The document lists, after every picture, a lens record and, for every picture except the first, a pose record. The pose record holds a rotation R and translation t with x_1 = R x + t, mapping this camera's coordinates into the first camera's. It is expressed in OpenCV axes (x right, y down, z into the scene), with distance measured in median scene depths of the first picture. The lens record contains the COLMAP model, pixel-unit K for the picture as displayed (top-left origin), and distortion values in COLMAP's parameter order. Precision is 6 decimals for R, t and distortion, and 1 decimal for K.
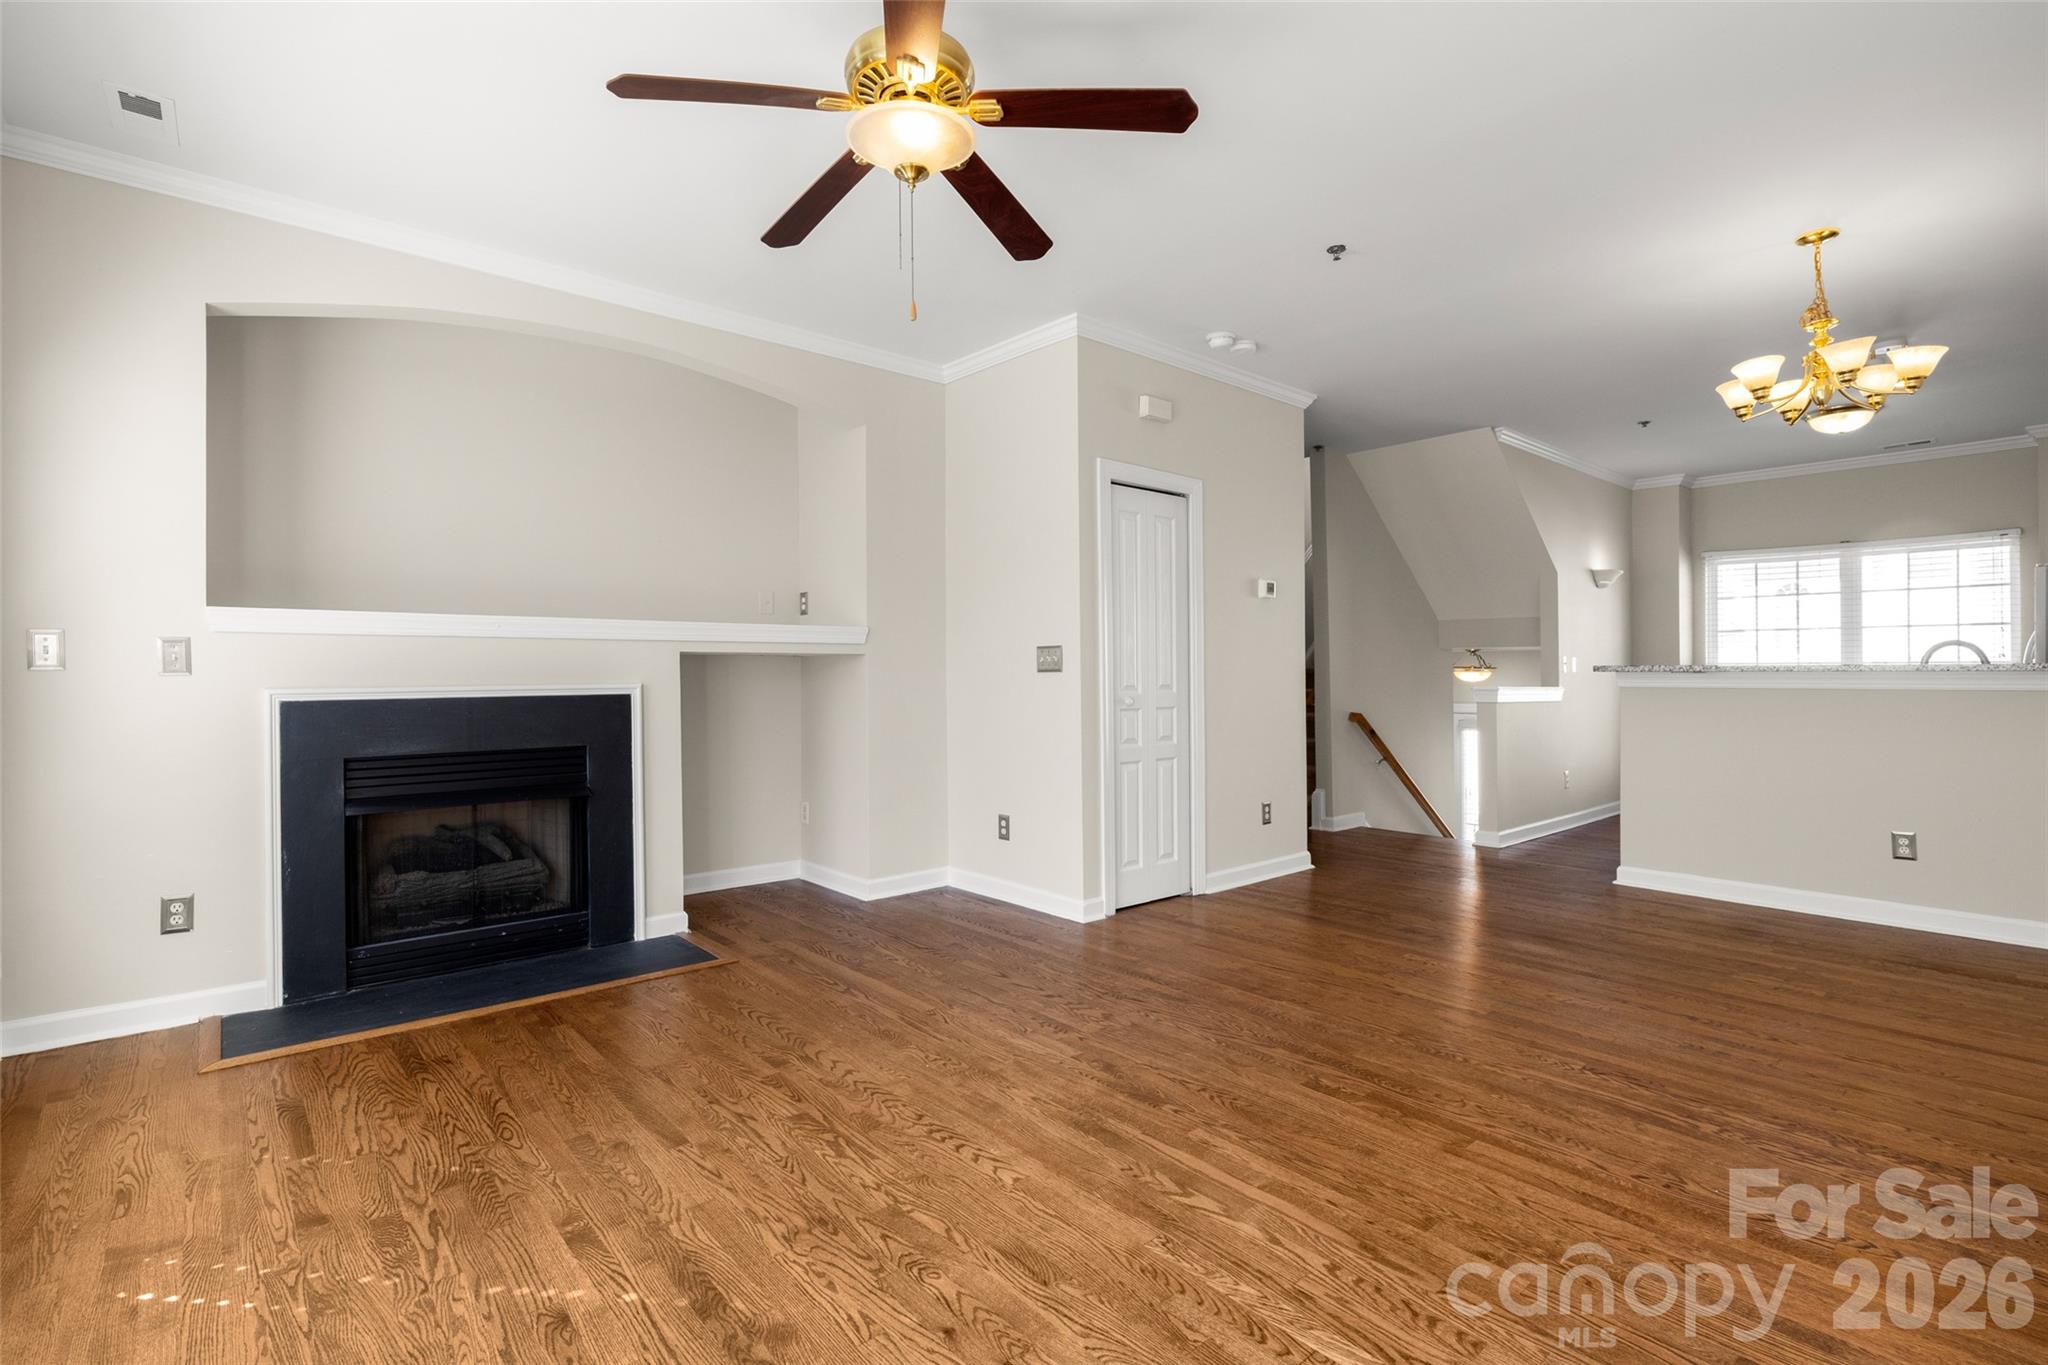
lens RADIAL K [[935.4, 0, 1028.7], [0, 935.4, 677.7], [0, 0, 1]] dist [0.002172, 0.000176]
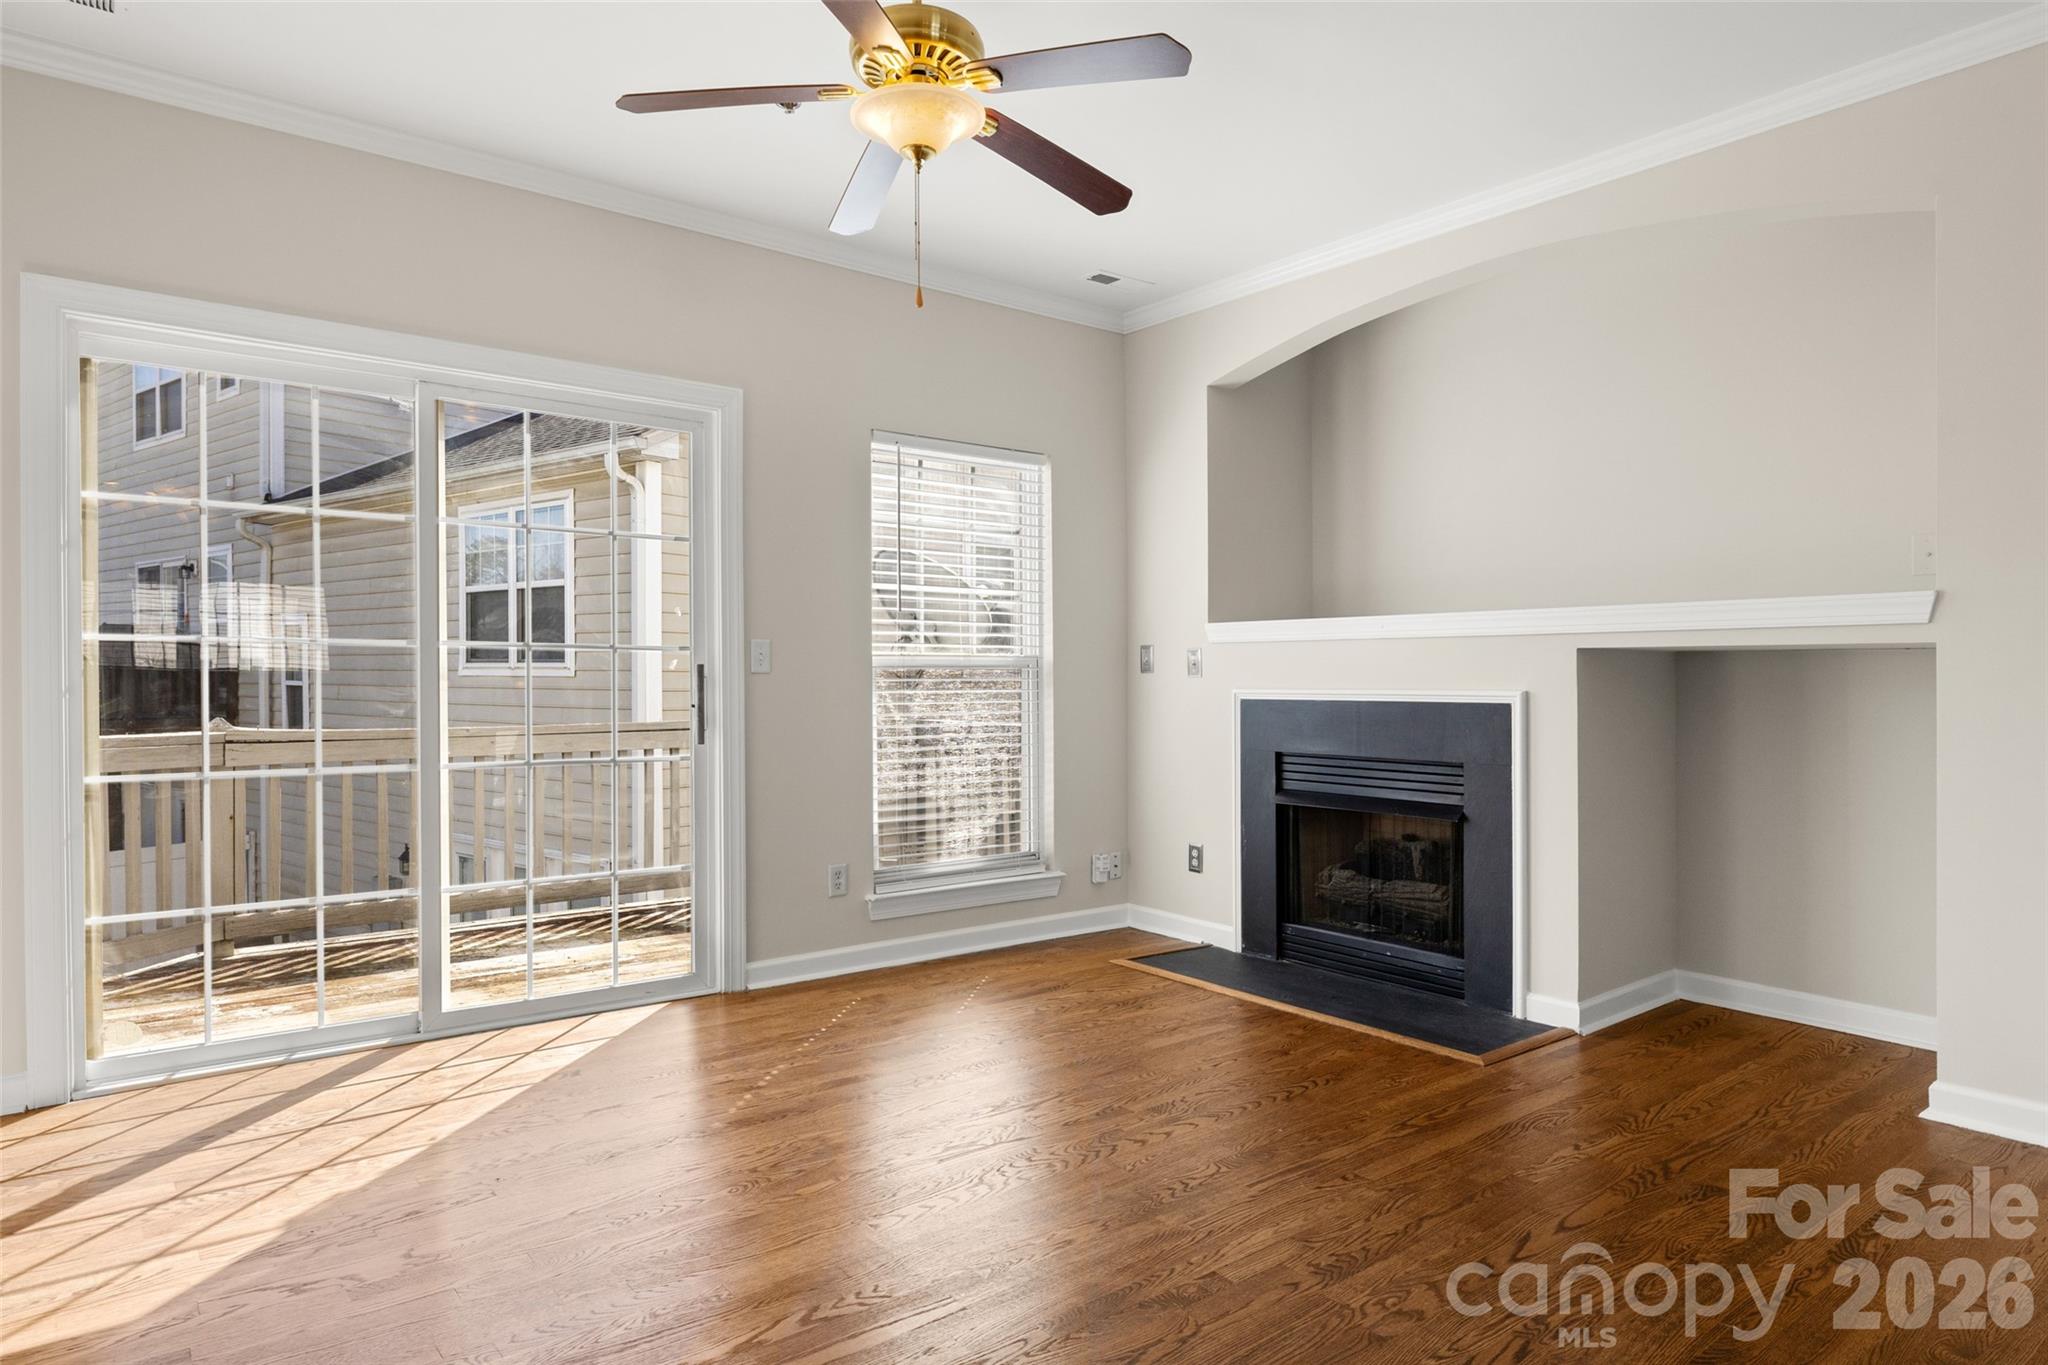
lens RADIAL K [[1213.6, 0, 1027.9], [0, 1213.6, 682.2], [0, 0, 1]] dist [-0.007942, -0.001155]
pose [[-0.048314, 0.001234, -0.998831, 0.784875], [-0.009061, 0.999958, 0.001673, 0.002853], [0.998791, 0.009132, -0.048301, 0.815376]]
